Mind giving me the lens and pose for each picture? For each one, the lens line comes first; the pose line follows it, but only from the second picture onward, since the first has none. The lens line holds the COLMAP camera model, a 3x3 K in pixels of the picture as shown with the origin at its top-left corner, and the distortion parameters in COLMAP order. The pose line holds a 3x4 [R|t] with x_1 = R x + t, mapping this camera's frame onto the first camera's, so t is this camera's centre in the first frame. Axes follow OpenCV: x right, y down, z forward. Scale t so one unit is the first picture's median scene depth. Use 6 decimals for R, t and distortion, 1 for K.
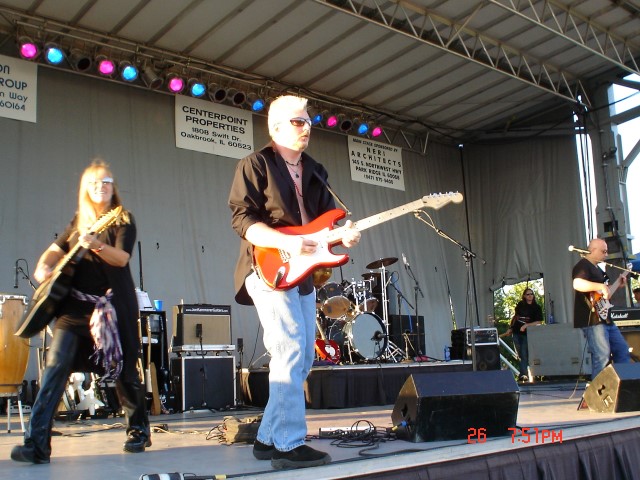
lens RADIAL K [[759.1, 0, 320.0], [0, 759.1, 240.0], [0, 0, 1]] dist [-0.120411, 0.084642]
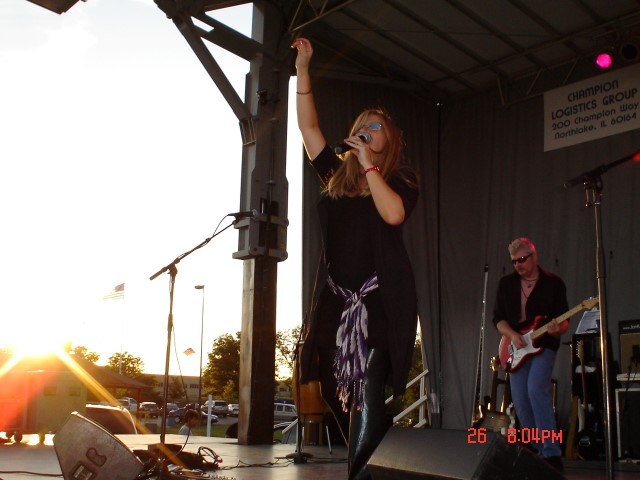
lens RADIAL K [[773.3, 0, 320.0], [0, 773.3, 240.0], [0, 0, 1]] dist [-0.107169, 0.033640]
pose [[0.029638, -0.176872, -0.983788, 0.487350], [0.151235, 0.973683, -0.170499, 0.073552], [0.988053, -0.143730, 0.055607, 0.539016]]
